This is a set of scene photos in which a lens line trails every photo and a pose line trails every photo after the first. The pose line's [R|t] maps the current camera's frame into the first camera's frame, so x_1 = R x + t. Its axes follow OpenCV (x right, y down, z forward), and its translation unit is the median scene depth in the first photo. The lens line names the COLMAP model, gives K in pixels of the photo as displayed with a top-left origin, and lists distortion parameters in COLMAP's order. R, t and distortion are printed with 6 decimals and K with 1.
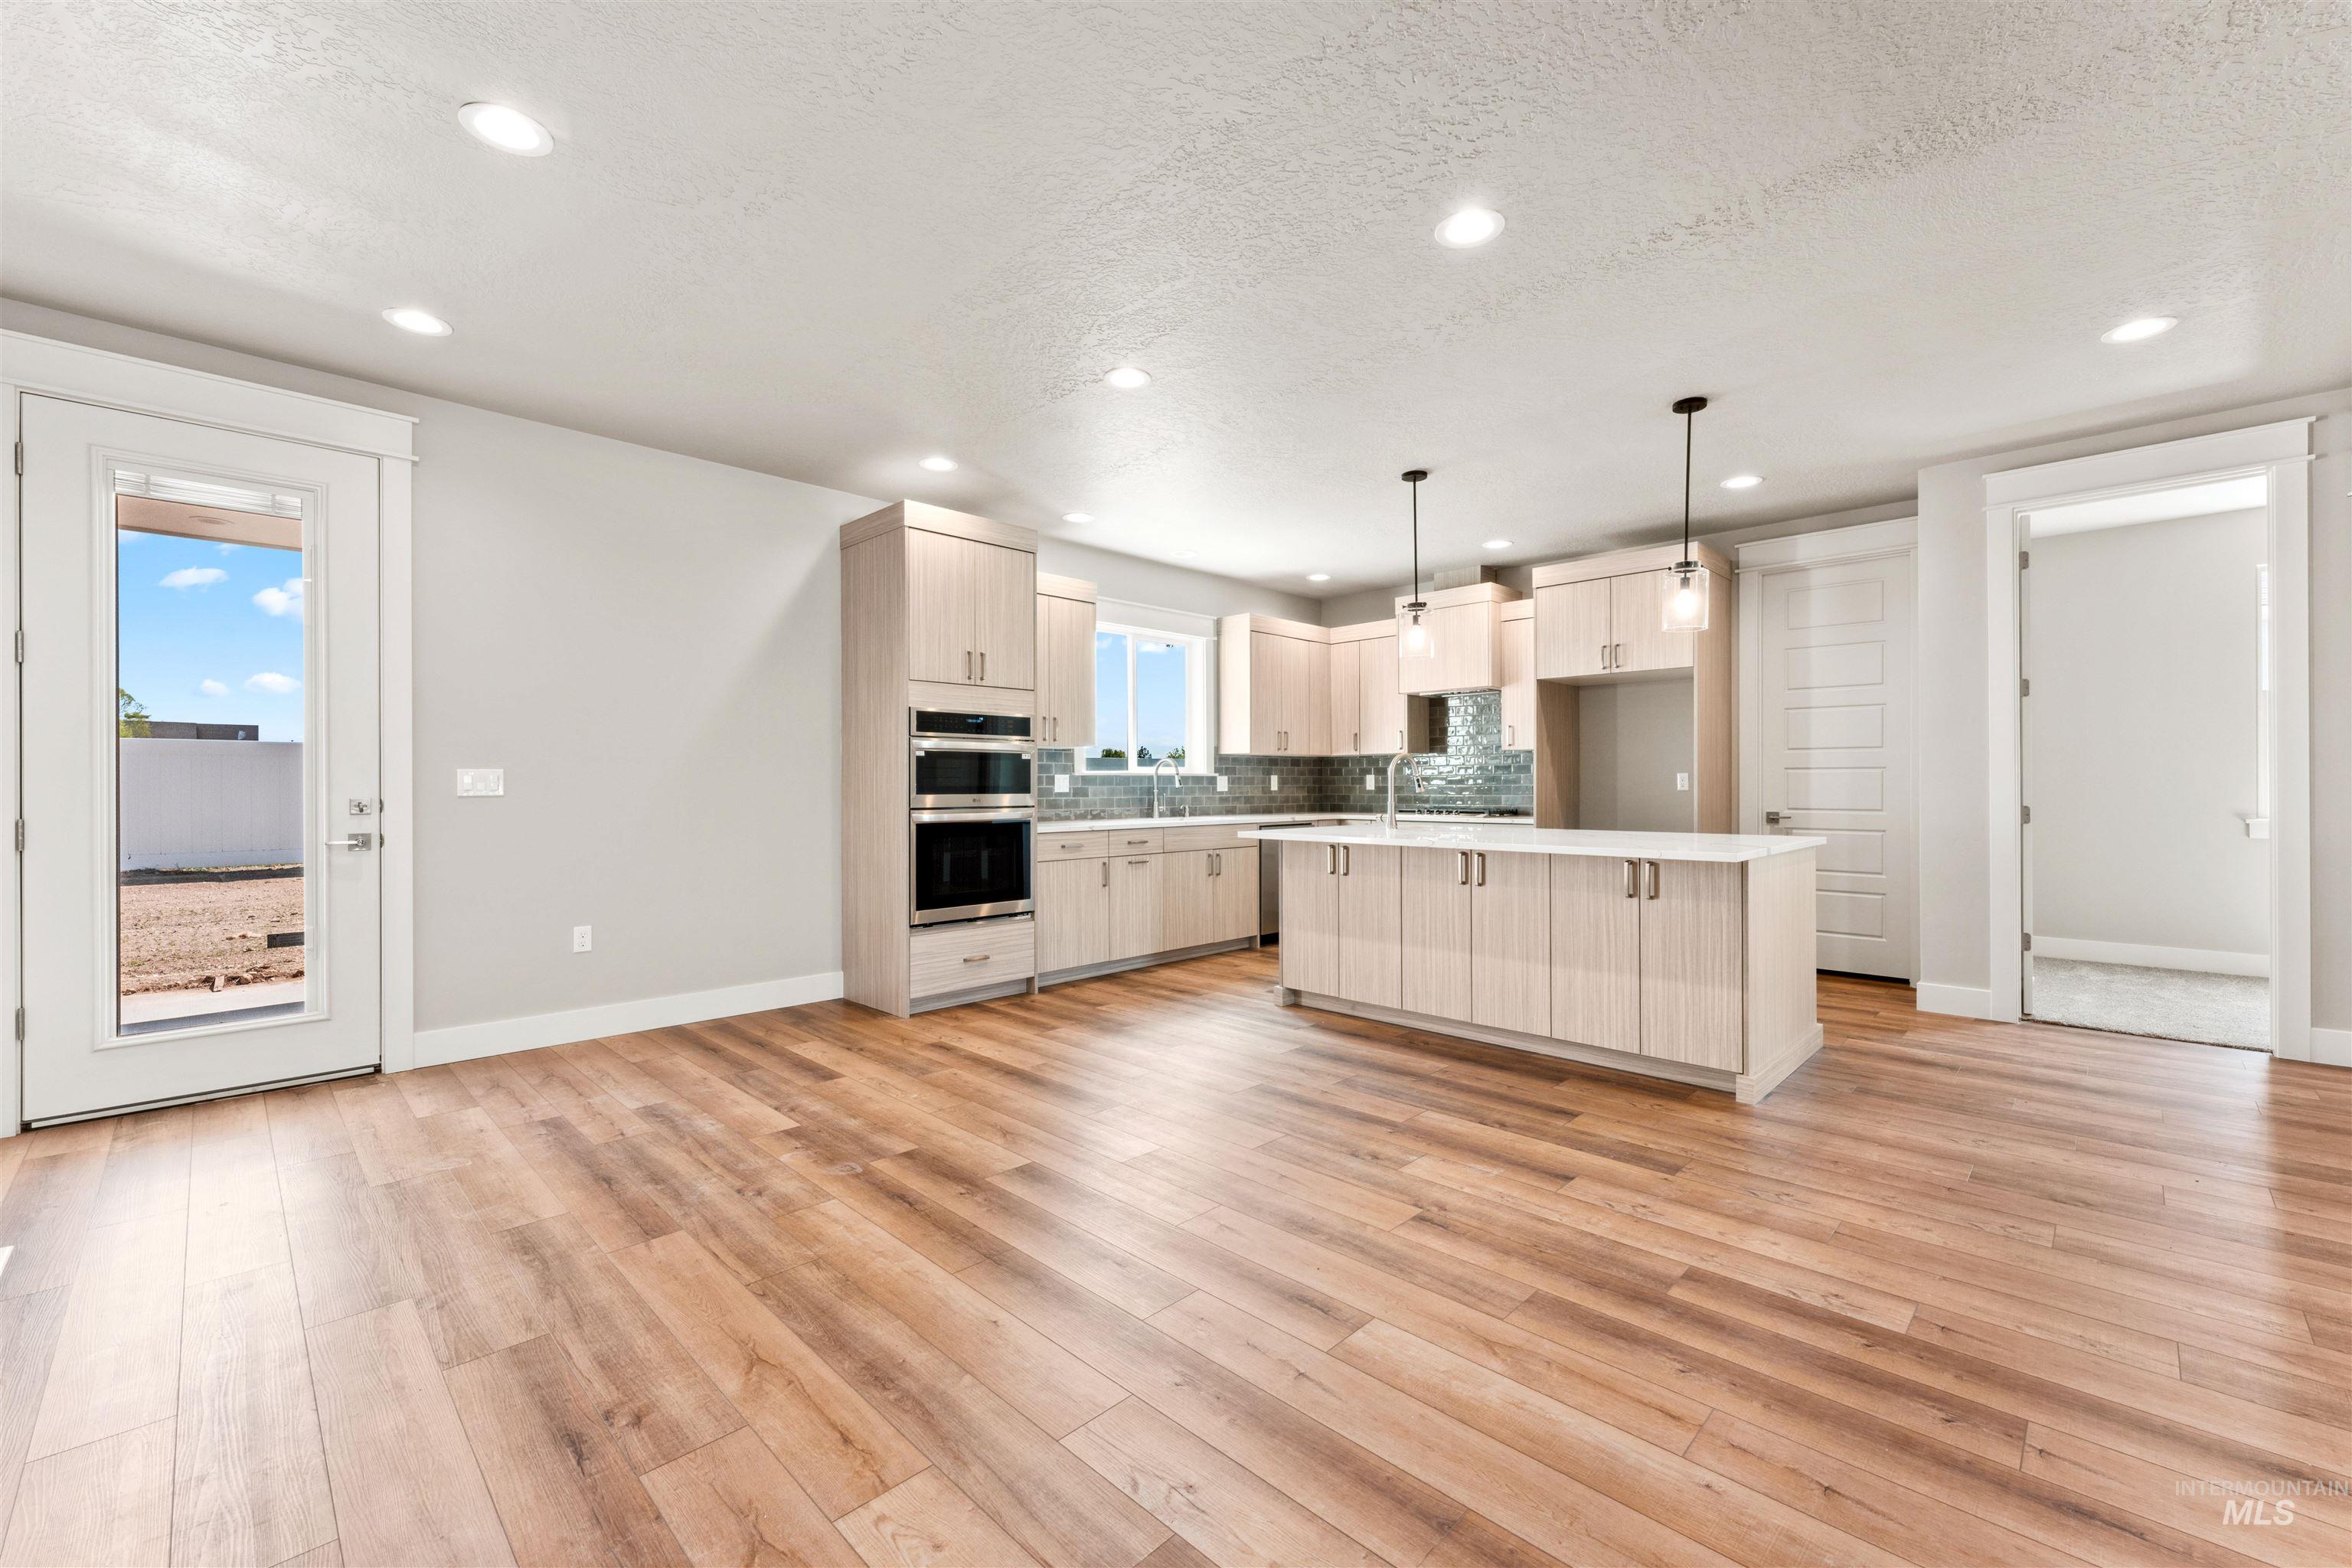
lens RADIAL K [[949.8, 0, 1176.0], [0, 949.8, 784.0], [0, 0, 1]] dist [0.001398, -0.000069]
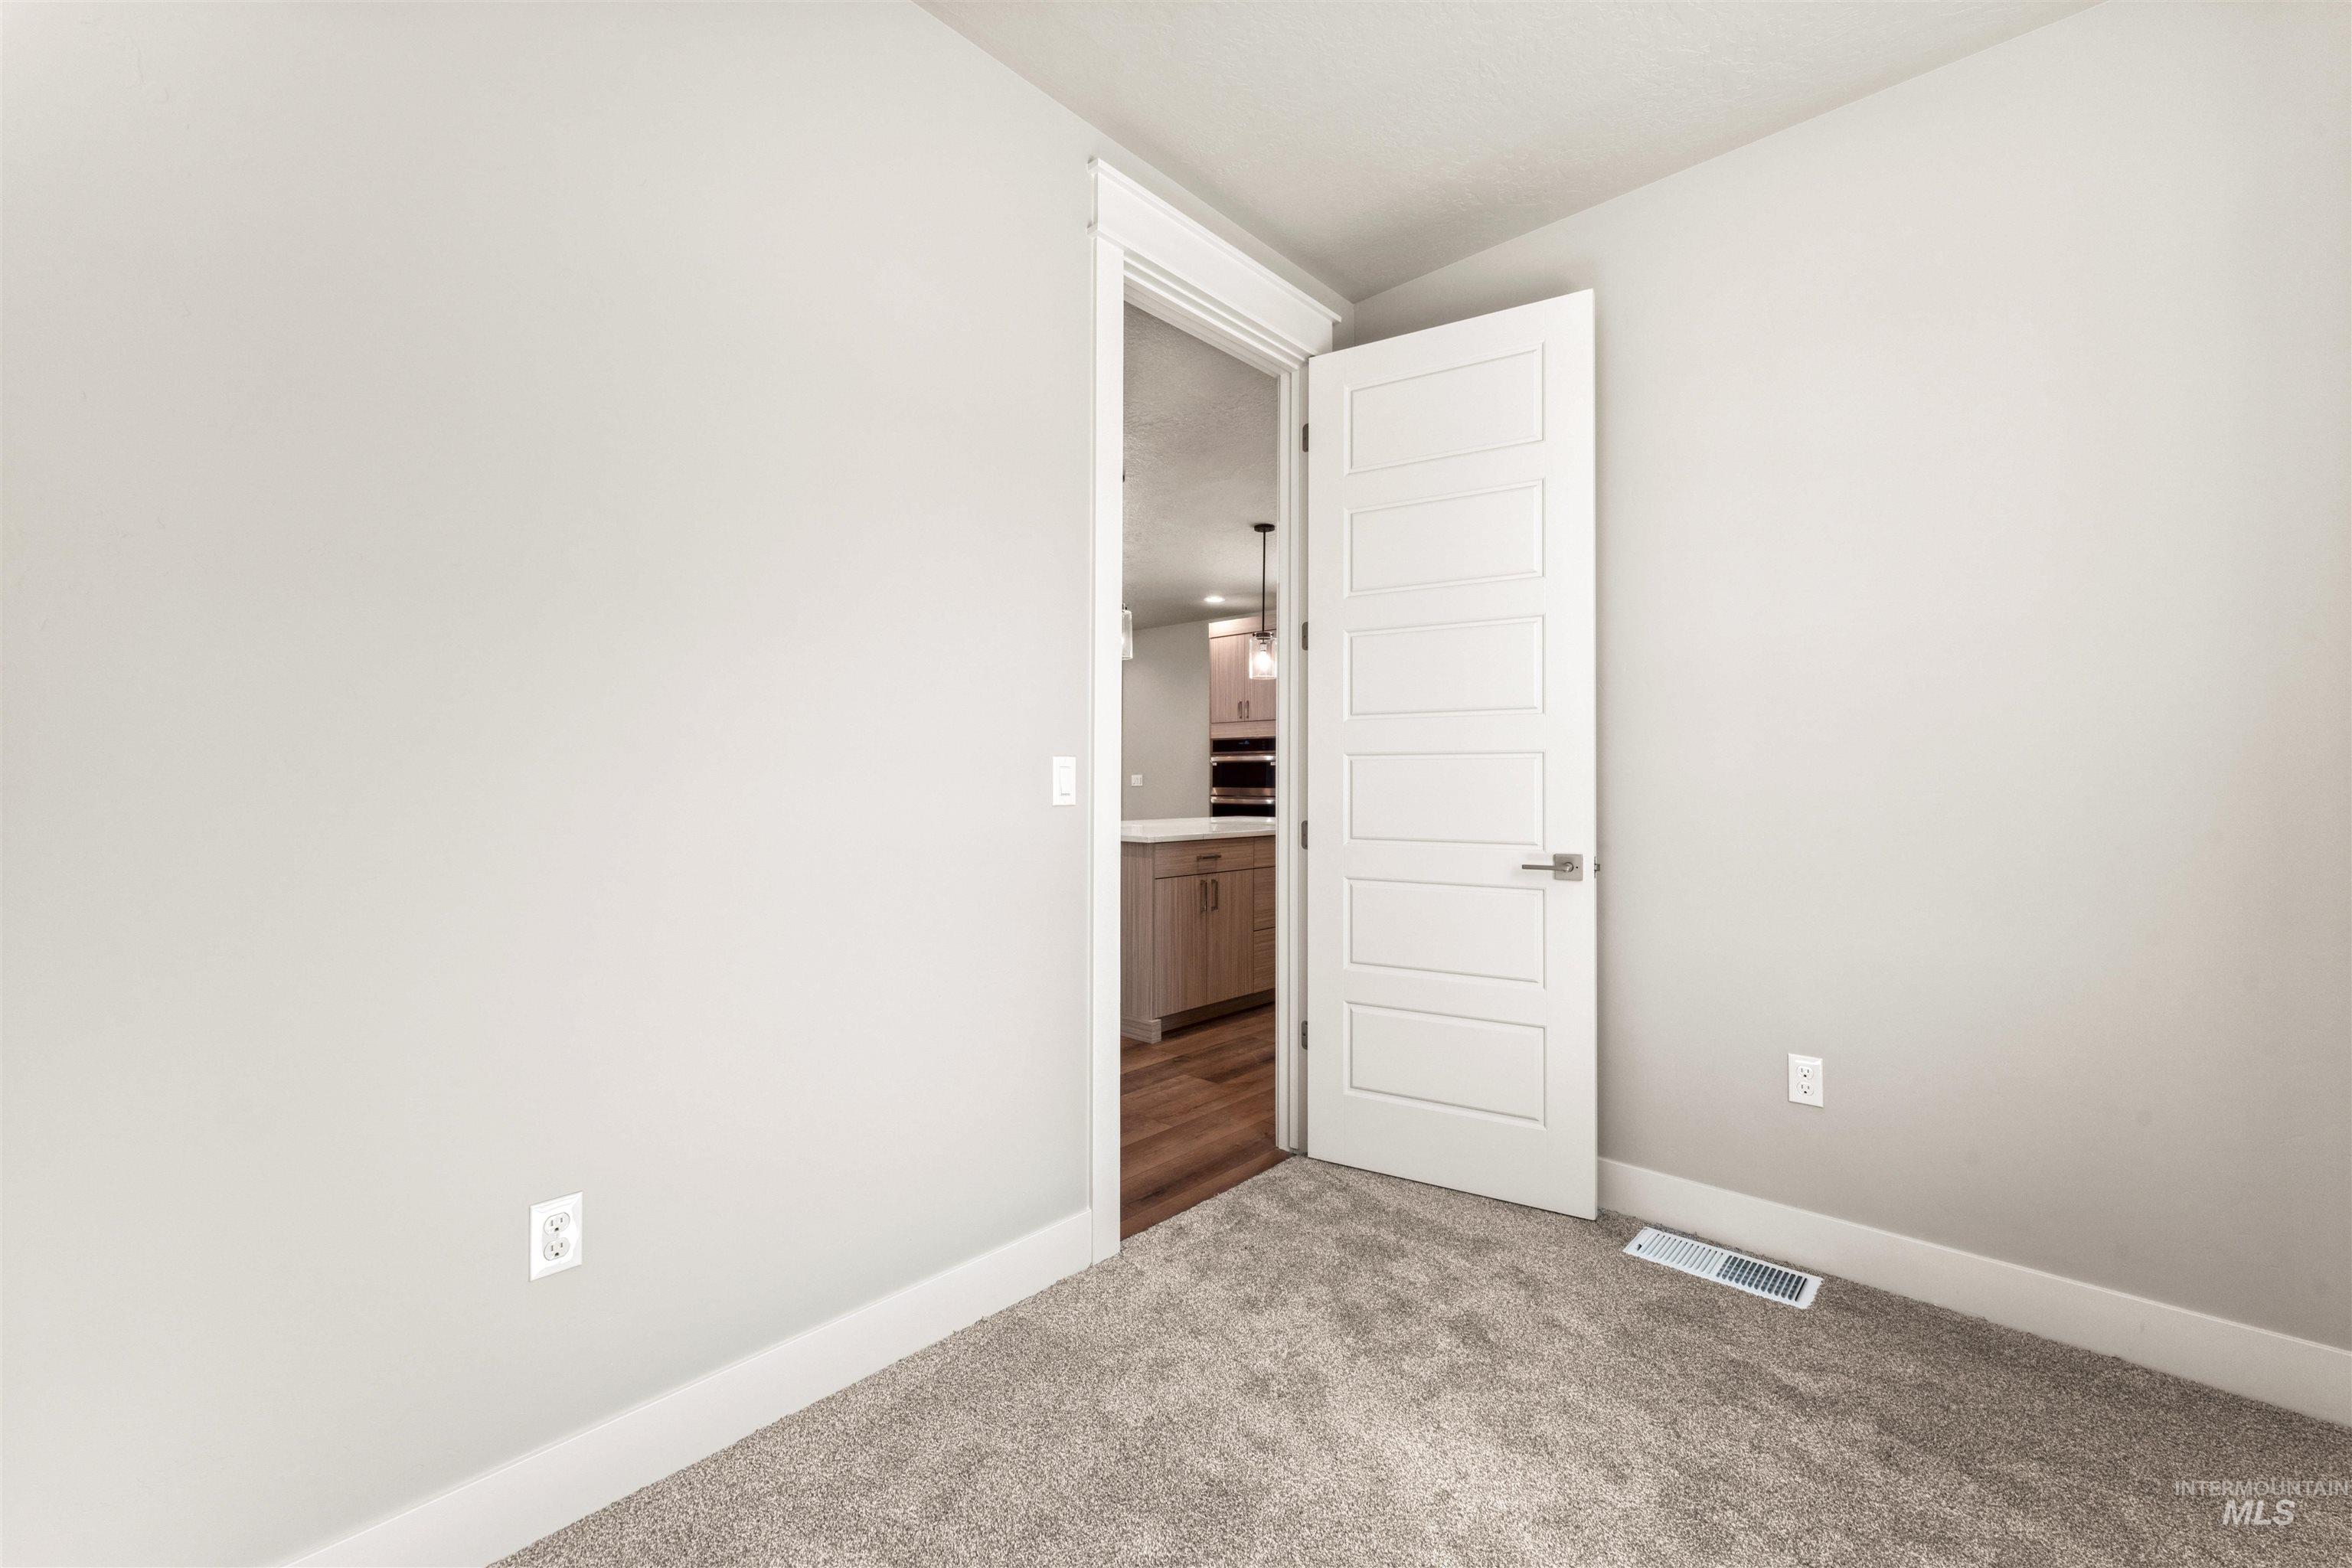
lens RADIAL K [[933.3, 0, 1165.9], [0, 933.3, 775.3], [0, 0, 1]] dist [0.000100, -0.000064]
pose [[0.022238, -0.006368, -0.999732, 1.281316], [-0.002743, 0.999976, -0.006431, -0.000160], [0.999749, 0.002886, 0.022220, 0.762750]]
